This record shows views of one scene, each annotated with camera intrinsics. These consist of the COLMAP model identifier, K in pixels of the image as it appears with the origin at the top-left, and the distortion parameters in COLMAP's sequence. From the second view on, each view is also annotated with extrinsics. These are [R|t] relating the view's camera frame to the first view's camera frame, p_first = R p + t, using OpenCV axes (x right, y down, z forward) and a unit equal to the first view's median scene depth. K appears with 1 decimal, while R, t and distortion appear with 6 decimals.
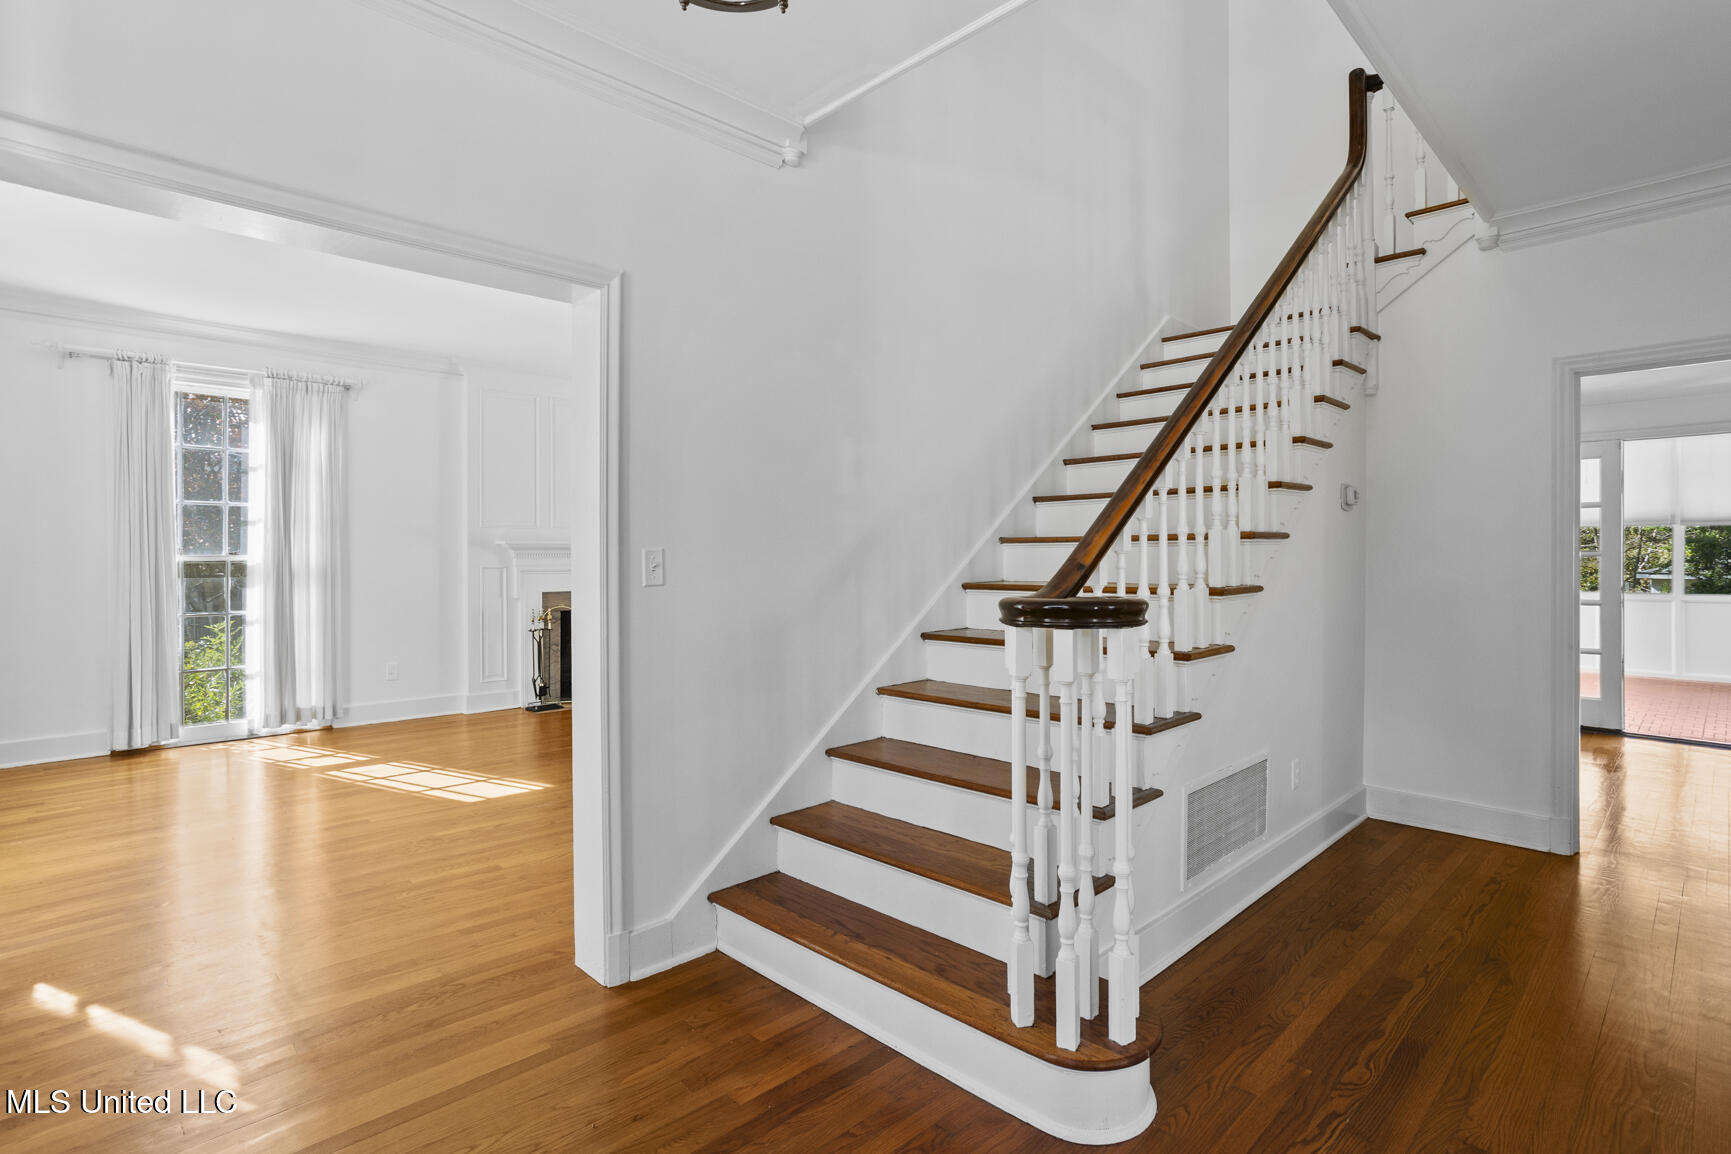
lens RADIAL K [[851.7, 0, 865.5], [0, 851.7, 577.0], [0, 0, 1]] dist [-0.000638, 0.000215]
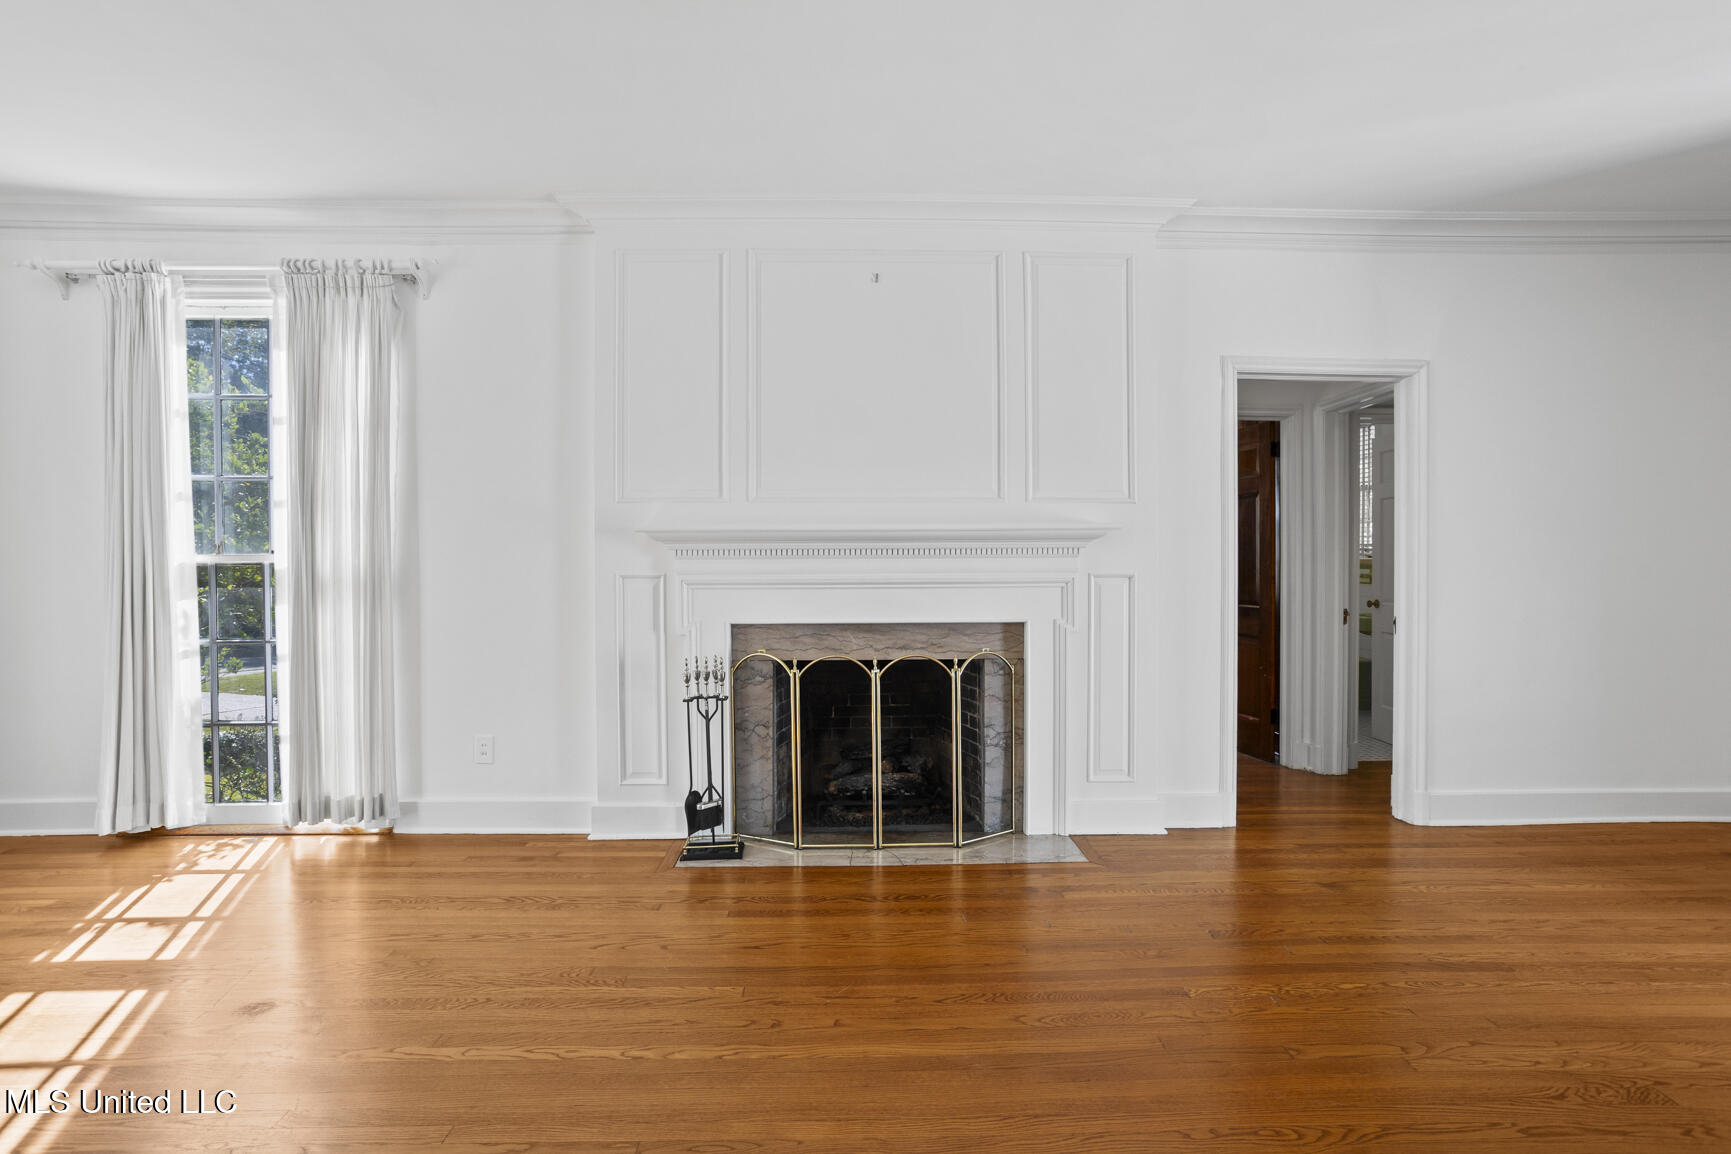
lens RADIAL K [[851.7, 0, 865.5], [0, 851.7, 577.0], [0, 0, 1]] dist [-0.000638, 0.000215]
pose [[0.732671, 0.008363, -0.680532, 0.050967], [-0.016005, 0.999860, -0.004945, -0.012189], [0.680395, 0.014515, 0.732702, 0.831909]]
